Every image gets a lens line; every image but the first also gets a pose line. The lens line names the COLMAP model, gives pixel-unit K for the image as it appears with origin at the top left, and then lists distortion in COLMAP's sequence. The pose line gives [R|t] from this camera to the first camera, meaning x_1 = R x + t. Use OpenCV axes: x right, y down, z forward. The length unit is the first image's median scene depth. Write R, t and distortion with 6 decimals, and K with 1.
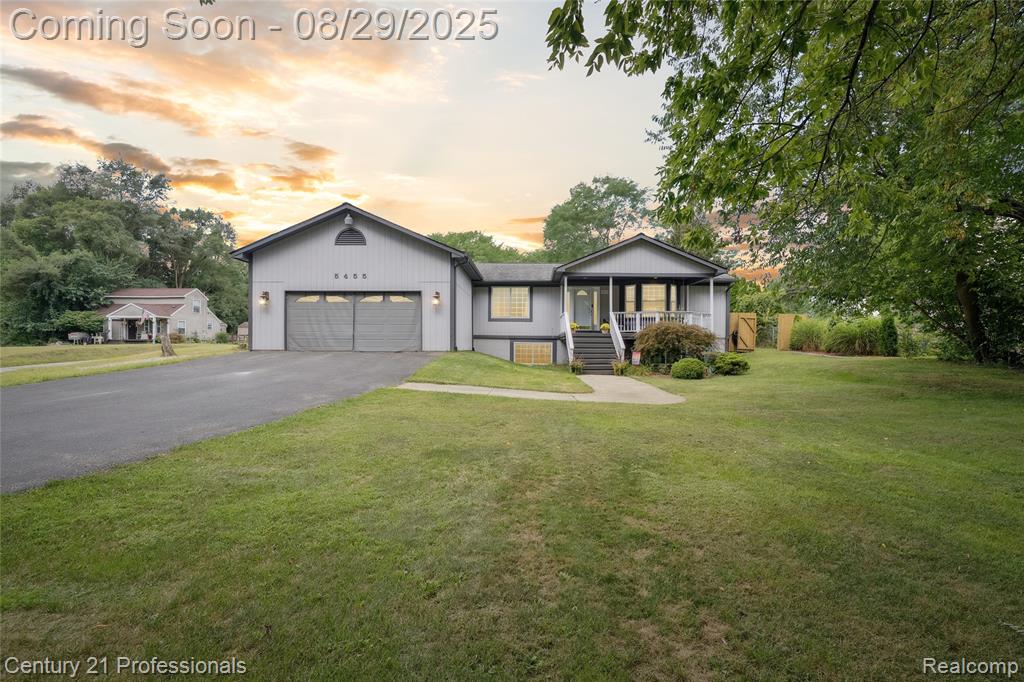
lens RADIAL K [[459.8, 0, 512.0], [0, 459.8, 341.0], [0, 0, 1]] dist [0.003221, 0.000669]
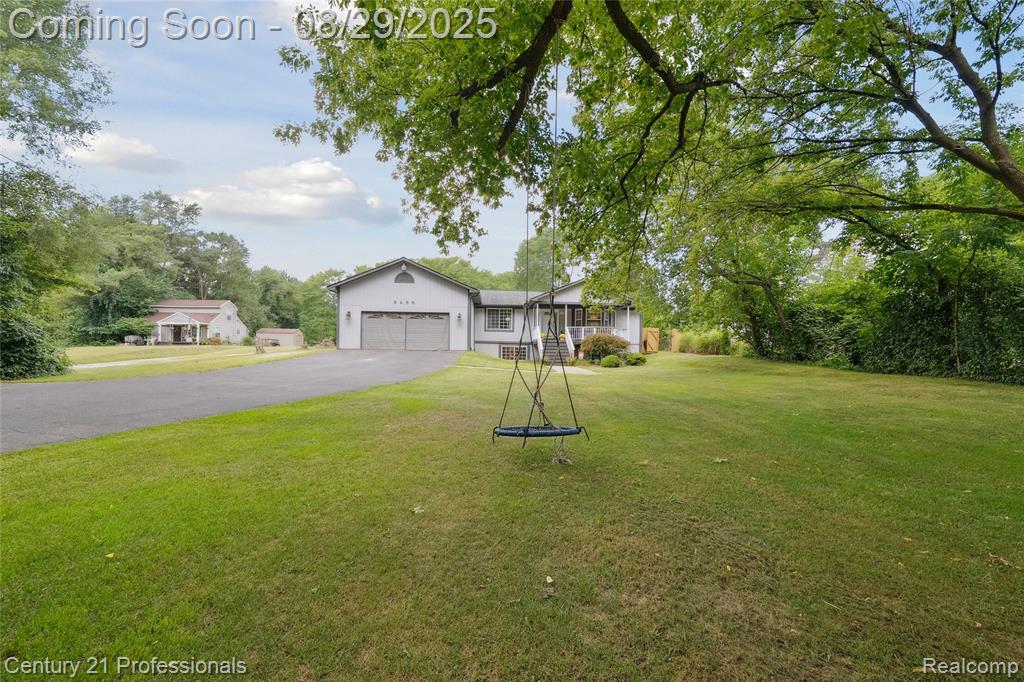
lens RADIAL K [[408.8, 0, 511.4], [0, 408.8, 344.3], [0, 0, 1]] dist [-0.000572, -0.000099]
pose [[0.996575, 0.009381, 0.082166, -0.070301], [-0.008818, 0.999935, -0.007215, 0.006950], [-0.082228, 0.006466, 0.996593, -0.311311]]
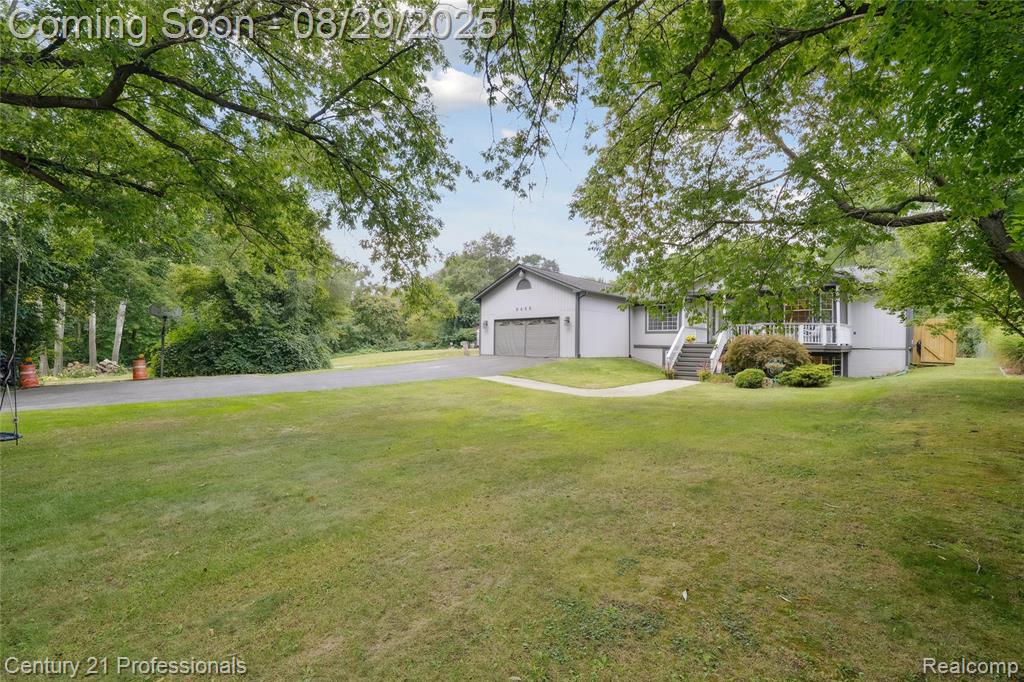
lens RADIAL K [[421.1, 0, 512.0], [0, 421.1, 341.0], [0, 0, 1]] dist [-0.000039, -0.000005]
pose [[0.749770, -0.006374, -0.661668, 0.418386], [0.001267, 0.999966, -0.008198, -0.013308], [0.661697, 0.005308, 0.749752, -0.082348]]
